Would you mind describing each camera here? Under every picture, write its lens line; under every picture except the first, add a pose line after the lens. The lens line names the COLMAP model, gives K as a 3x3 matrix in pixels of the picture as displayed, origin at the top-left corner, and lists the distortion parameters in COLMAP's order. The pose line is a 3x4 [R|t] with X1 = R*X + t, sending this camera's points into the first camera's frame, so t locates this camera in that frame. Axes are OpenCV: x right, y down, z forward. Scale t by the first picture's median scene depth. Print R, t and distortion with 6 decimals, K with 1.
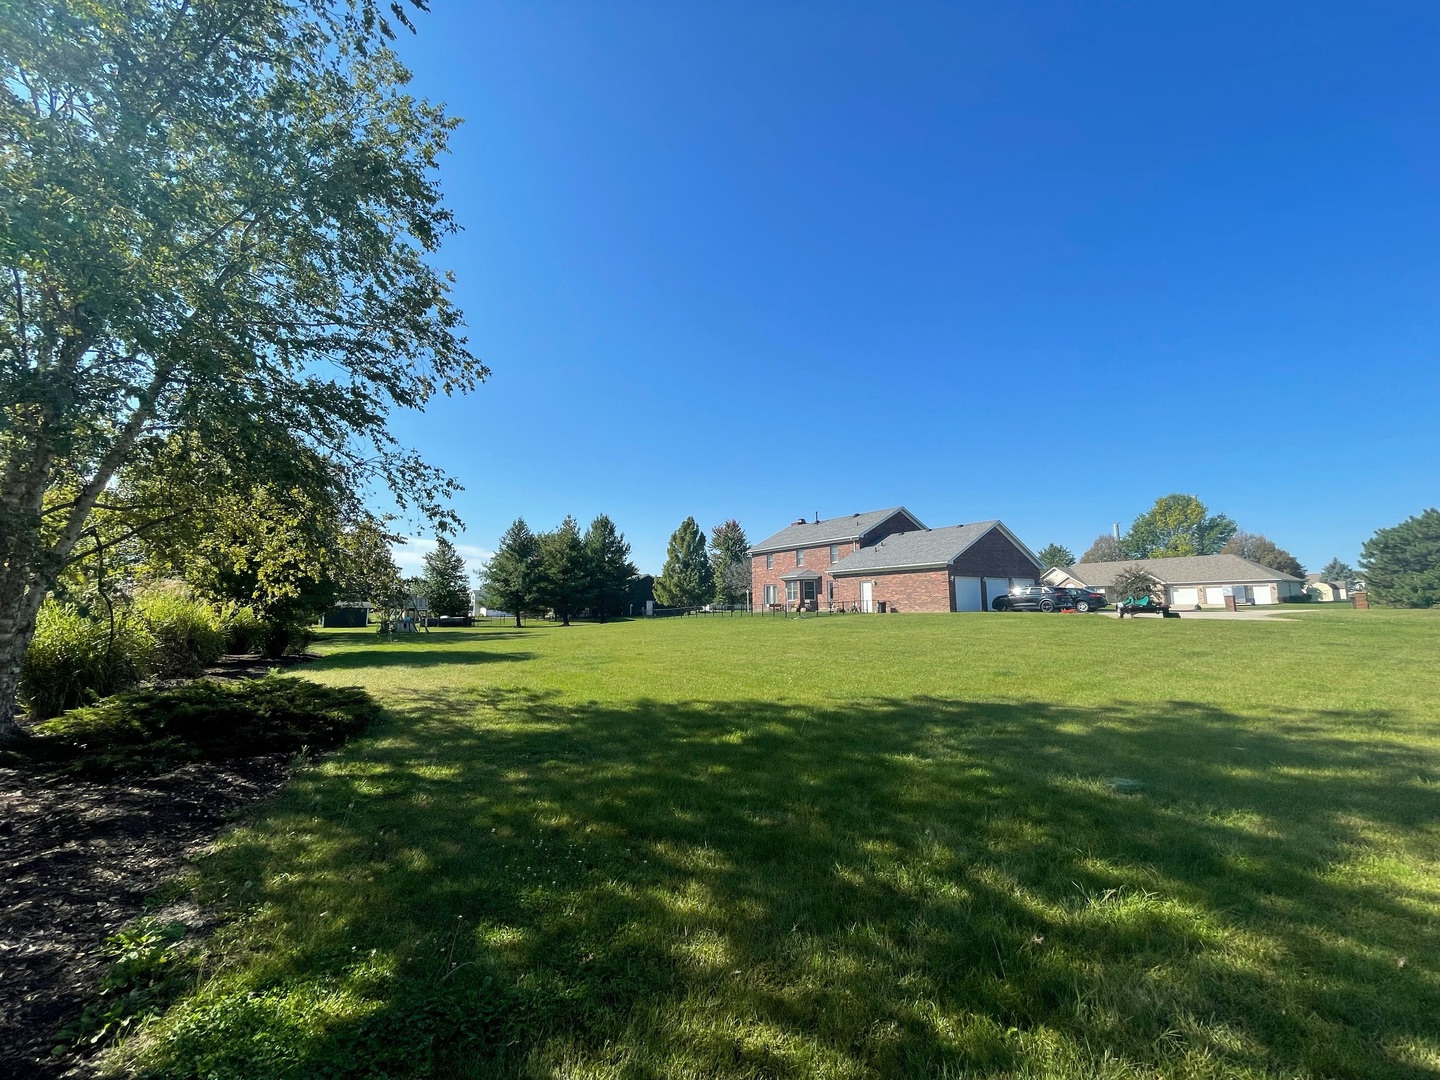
lens RADIAL K [[583.7, 0, 716.4], [0, 583.7, 539.4], [0, 0, 1]] dist [-0.003646, 0.000393]
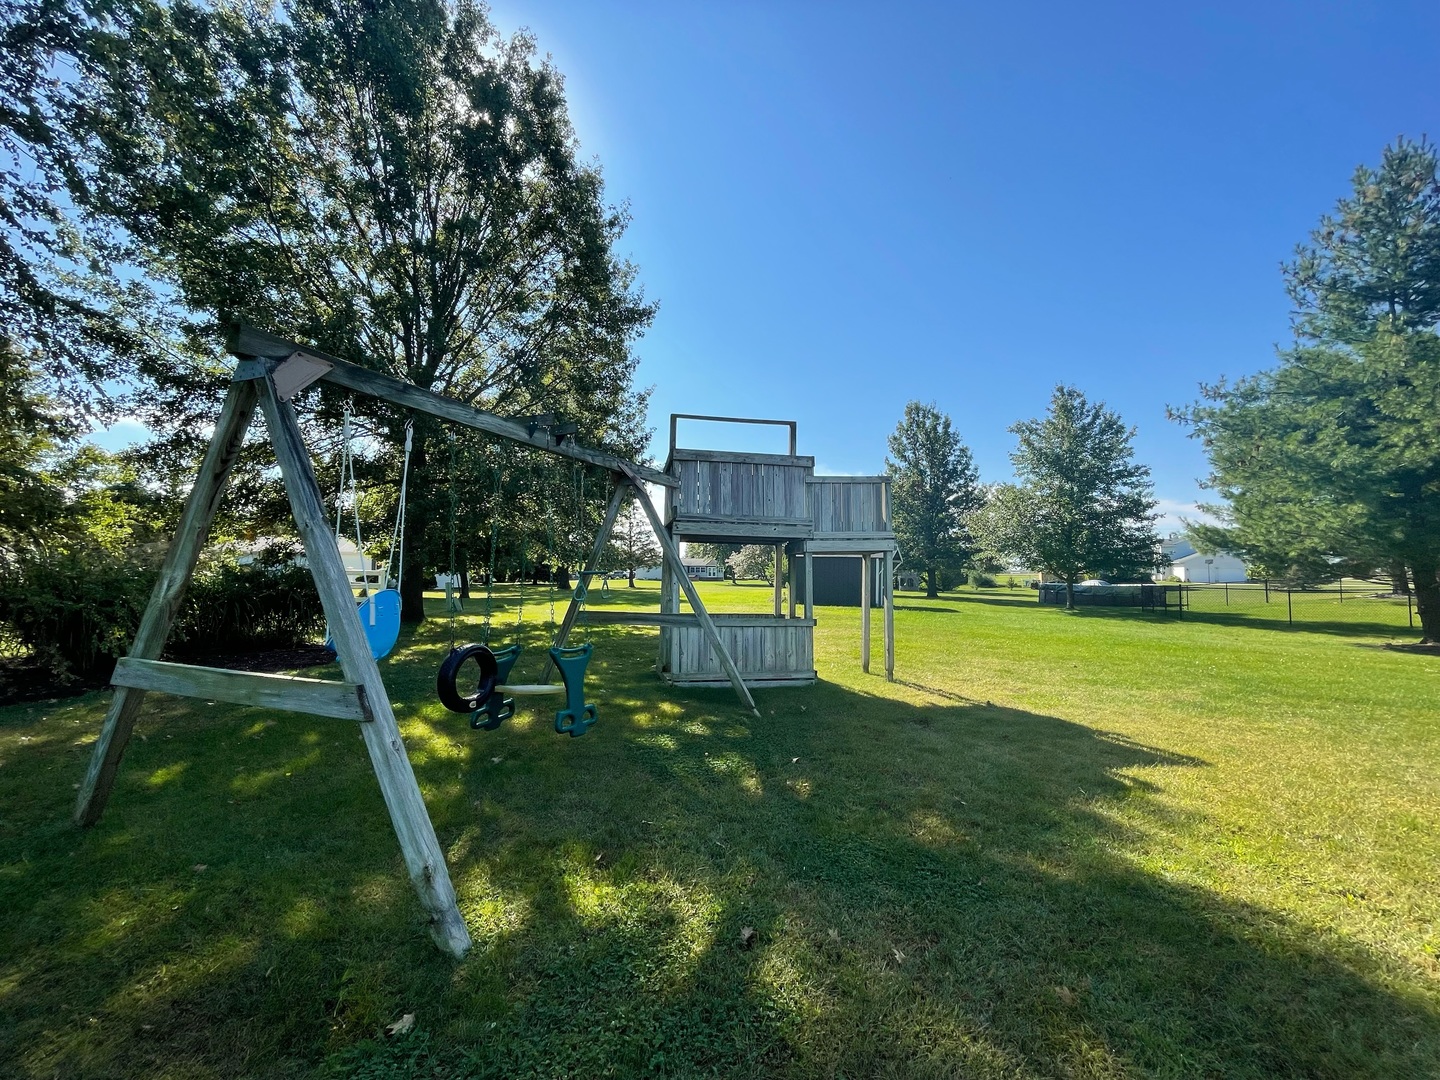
lens RADIAL K [[583.7, 0, 716.4], [0, 583.7, 539.4], [0, 0, 1]] dist [-0.003646, 0.000393]
pose [[0.508232, -0.033930, -0.860551, -0.268754], [0.093198, 0.995522, 0.015790, 0.078504], [0.856162, -0.088227, 0.509119, 0.624218]]
